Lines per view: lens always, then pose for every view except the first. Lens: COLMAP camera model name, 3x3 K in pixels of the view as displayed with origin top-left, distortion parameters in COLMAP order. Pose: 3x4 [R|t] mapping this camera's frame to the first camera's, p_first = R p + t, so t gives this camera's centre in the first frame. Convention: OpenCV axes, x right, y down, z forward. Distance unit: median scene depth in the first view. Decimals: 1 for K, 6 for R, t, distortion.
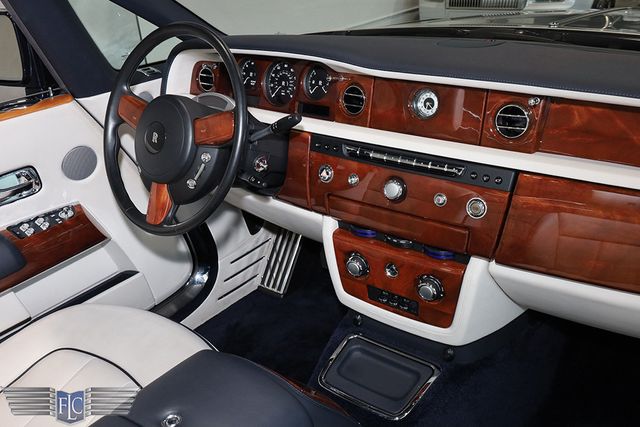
lens RADIAL K [[632.0, 0, 318.9], [0, 632.0, 214.3], [0, 0, 1]] dist [0.007617, 0.000000]
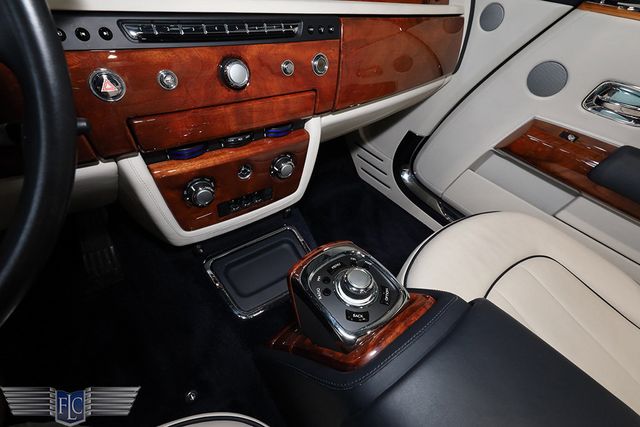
lens RADIAL K [[302.1, 0, 316.6], [0, 302.1, 215.7], [0, 0, 1]] dist [0.001992, 0.000139]
pose [[0.221442, -0.573733, 0.788539, -0.236834], [0.286513, 0.811203, 0.509764, -0.052694], [-0.932134, 0.113044, 0.344017, 0.716822]]
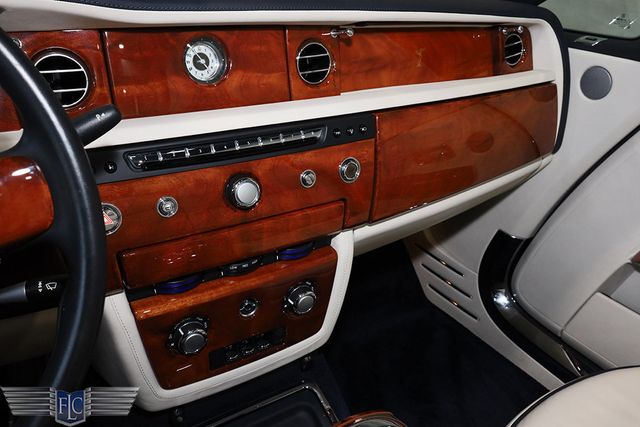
lens RADIAL K [[543.9, 0, 315.0], [0, 543.9, 213.3], [0, 0, 1]] dist [-0.004714, -0.000629]
pose [[0.303739, -0.357434, 0.883167, -0.332126], [0.321661, 0.911006, 0.258075, -0.127897], [-0.896815, 0.205693, 0.391681, 0.646590]]
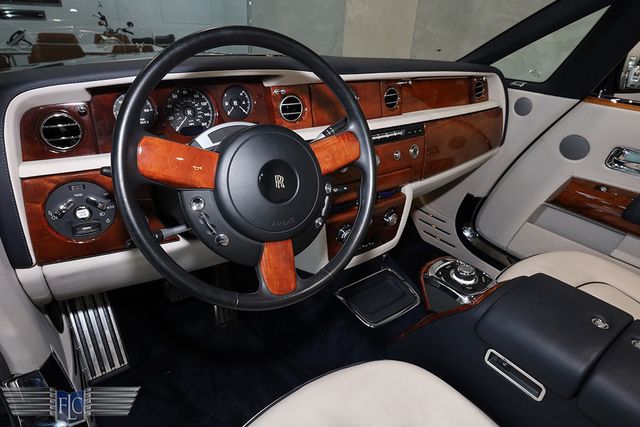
lens RADIAL K [[394.2, 0, 310.4], [0, 394.2, 217.8], [0, 0, 1]] dist [-0.006834, 0.002217]
pose [[0.249990, -0.369704, 0.894888, -0.651040], [0.348807, 0.896565, 0.272957, -0.186979], [-0.903238, 0.243906, 0.353088, 0.768280]]
